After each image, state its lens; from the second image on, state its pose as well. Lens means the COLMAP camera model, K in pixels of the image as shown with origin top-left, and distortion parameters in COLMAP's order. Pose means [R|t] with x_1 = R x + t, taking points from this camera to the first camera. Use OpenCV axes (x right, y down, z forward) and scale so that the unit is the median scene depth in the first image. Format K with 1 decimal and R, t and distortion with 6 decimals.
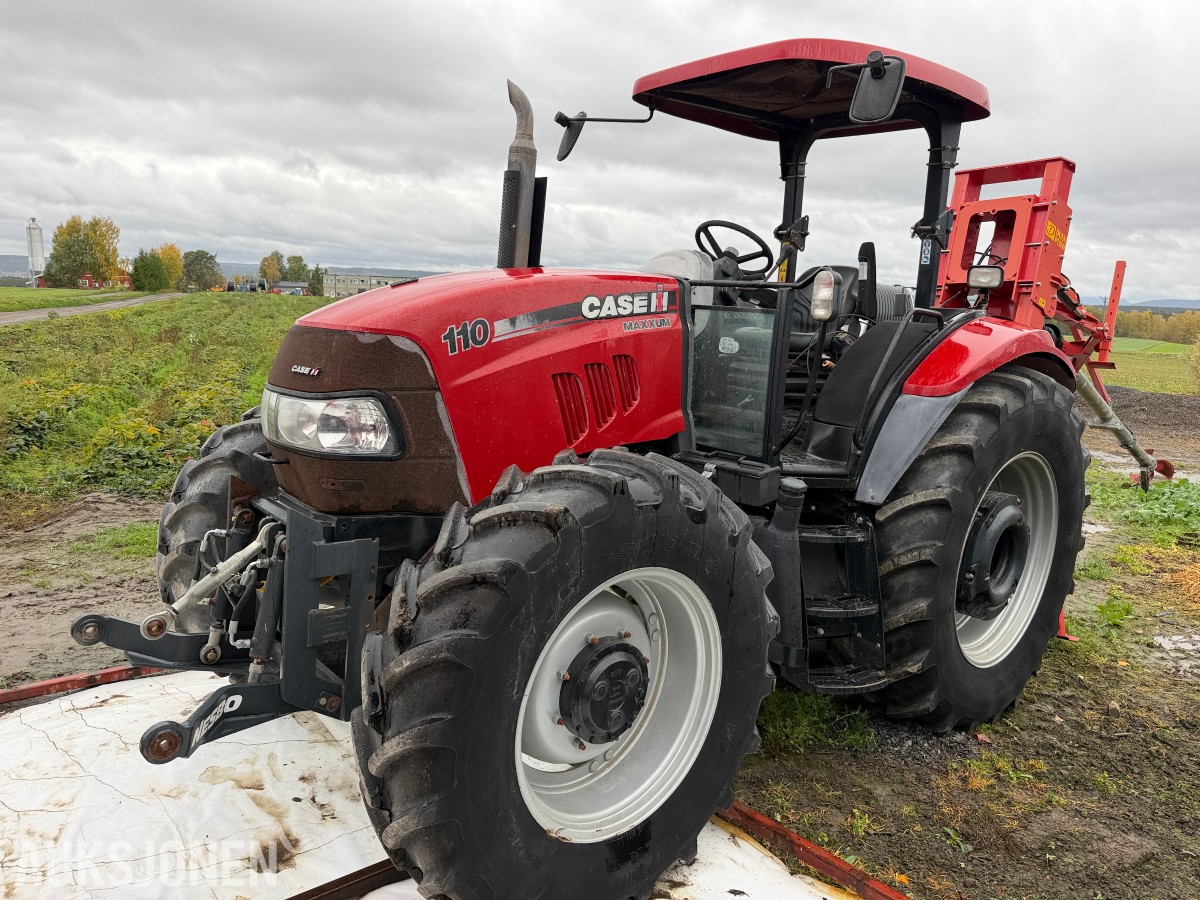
lens RADIAL K [[784.1, 0, 667.4], [0, 784.1, 448.9], [0, 0, 1]] dist [0.070323, -0.059302]
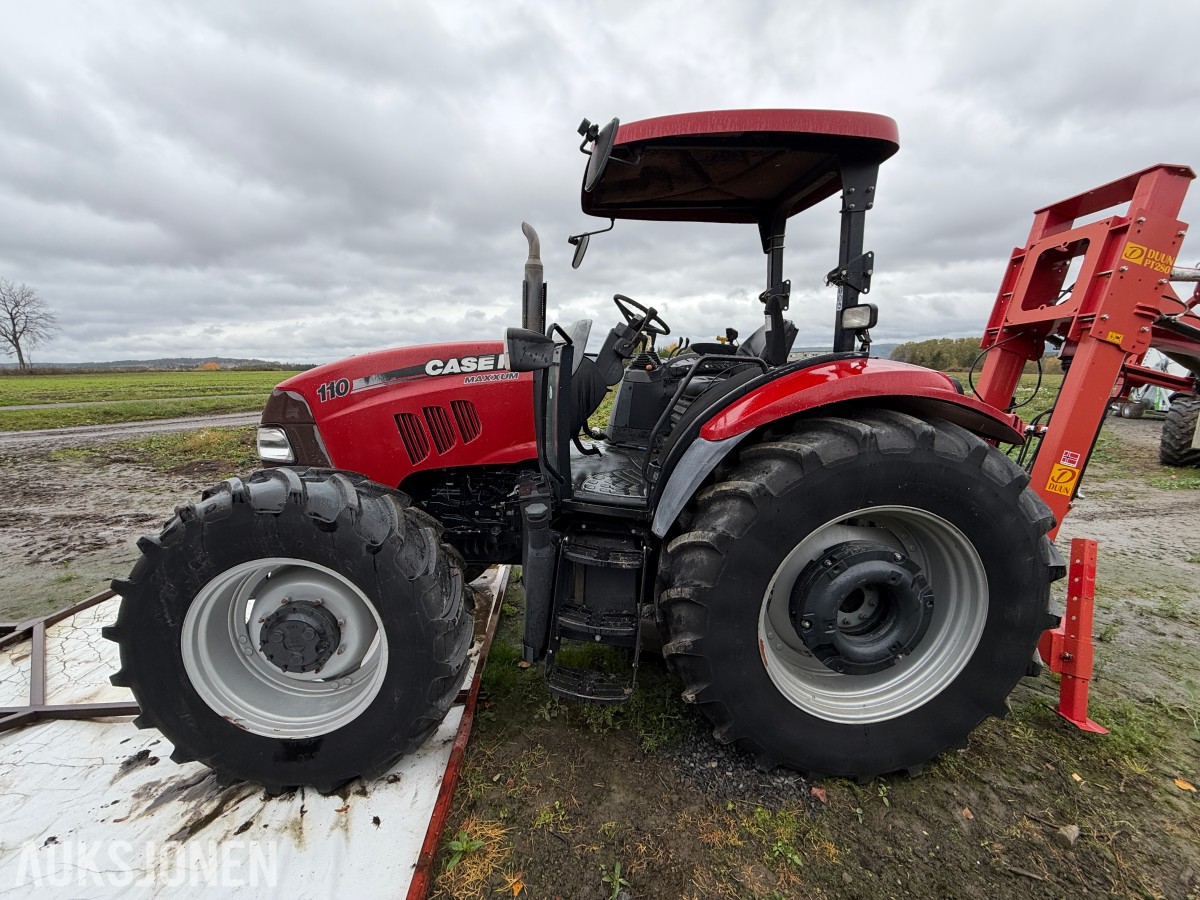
lens RADIAL K [[478.6, 0, 594.5], [0, 478.6, 451.6], [0, 0, 1]] dist [-0.000182, -0.000118]
pose [[0.811330, 0.056946, -0.581809, 0.605202], [-0.061943, 0.998016, 0.011305, -0.052018], [0.581298, 0.026867, 0.813247, 0.435086]]
